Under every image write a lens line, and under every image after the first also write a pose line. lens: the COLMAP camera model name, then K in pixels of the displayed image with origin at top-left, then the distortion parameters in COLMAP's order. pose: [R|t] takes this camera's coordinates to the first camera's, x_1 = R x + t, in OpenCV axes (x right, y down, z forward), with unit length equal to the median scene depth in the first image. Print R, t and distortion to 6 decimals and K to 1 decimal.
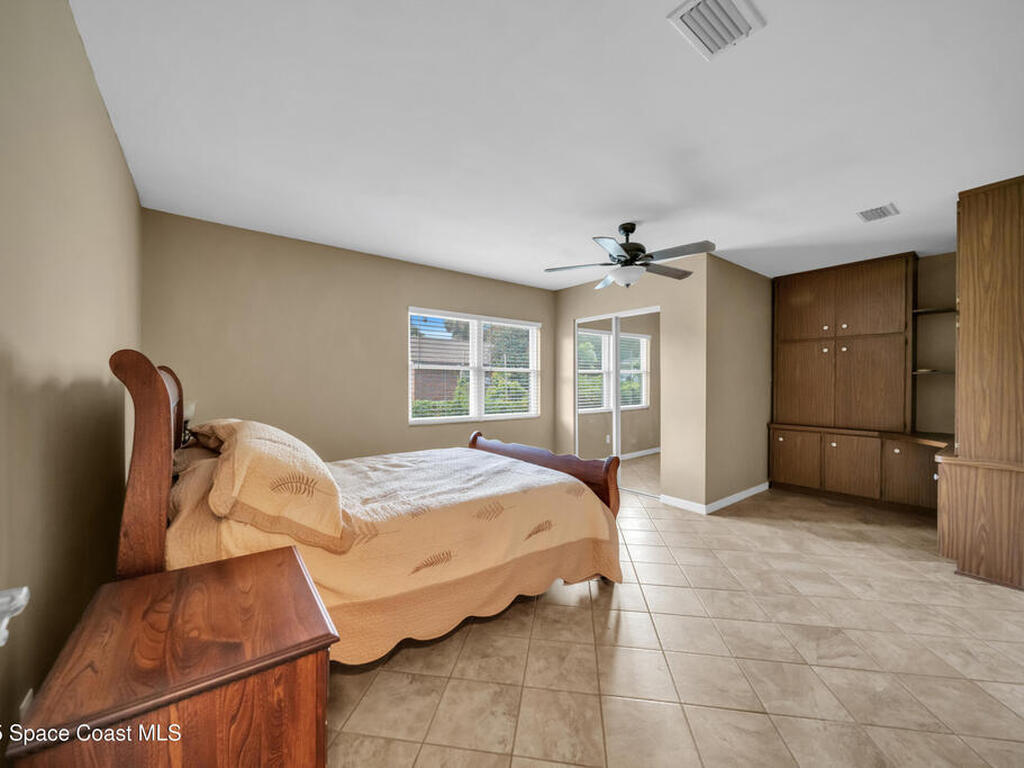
lens RADIAL K [[395.0, 0, 511.5], [0, 395.0, 387.9], [0, 0, 1]] dist [0.000365, -0.000819]
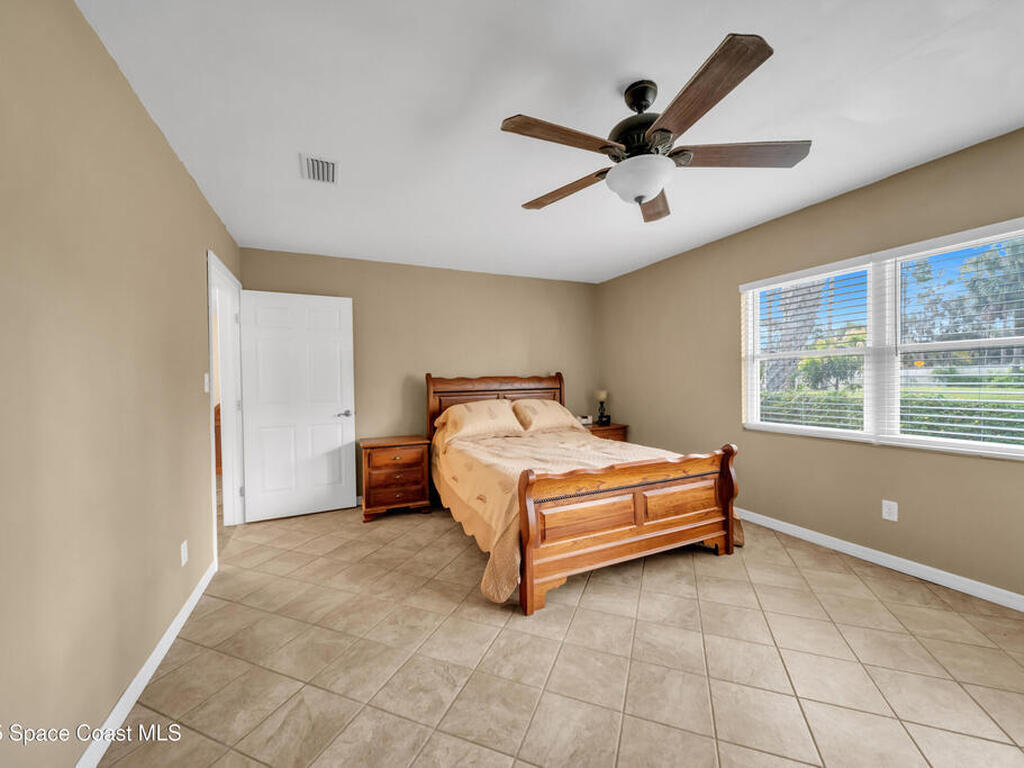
lens RADIAL K [[395.0, 0, 508.1], [0, 395.0, 382.4], [0, 0, 1]] dist [0.000365, -0.000819]
pose [[-0.238690, 0.001767, -0.971094, 0.643169], [0.002636, 0.999996, 0.001171, -0.004383], [0.971092, -0.002280, -0.238694, 0.701719]]
